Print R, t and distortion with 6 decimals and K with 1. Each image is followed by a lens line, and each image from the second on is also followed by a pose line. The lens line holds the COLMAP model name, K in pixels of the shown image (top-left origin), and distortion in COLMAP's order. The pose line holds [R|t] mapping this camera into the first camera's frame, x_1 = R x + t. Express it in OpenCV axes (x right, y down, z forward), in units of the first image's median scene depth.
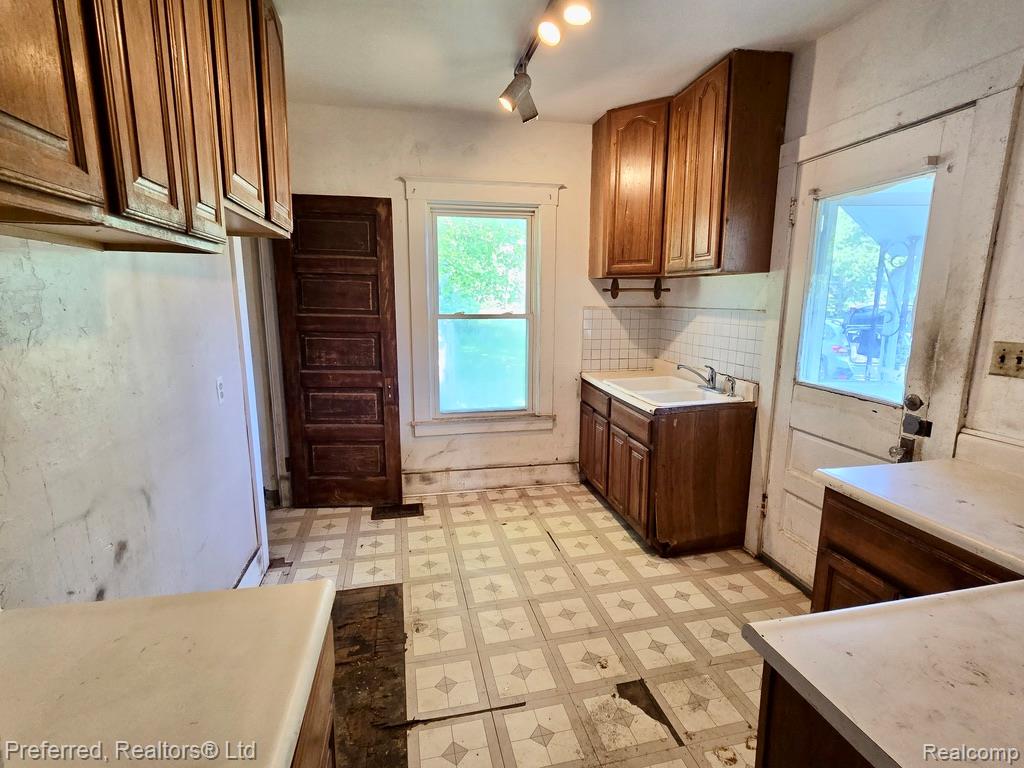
lens RADIAL K [[495.0, 0, 512.0], [0, 495.0, 384.0], [0, 0, 1]] dist [0.001641, 0.001117]
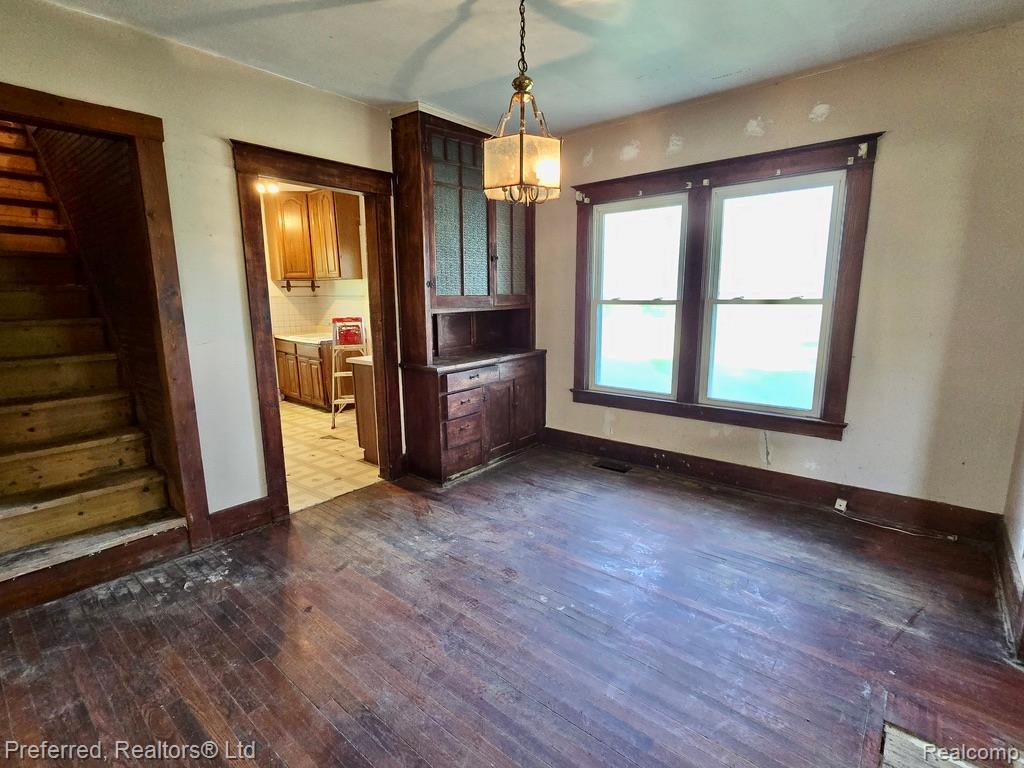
lens RADIAL K [[495.0, 0, 512.0], [0, 495.0, 384.0], [0, 0, 1]] dist [0.001641, 0.001117]
pose [[0.785288, -0.124046, 0.606576, -0.322380], [0.119755, 0.991654, 0.047757, 0.190748], [-0.607438, 0.035137, 0.793590, -1.010898]]
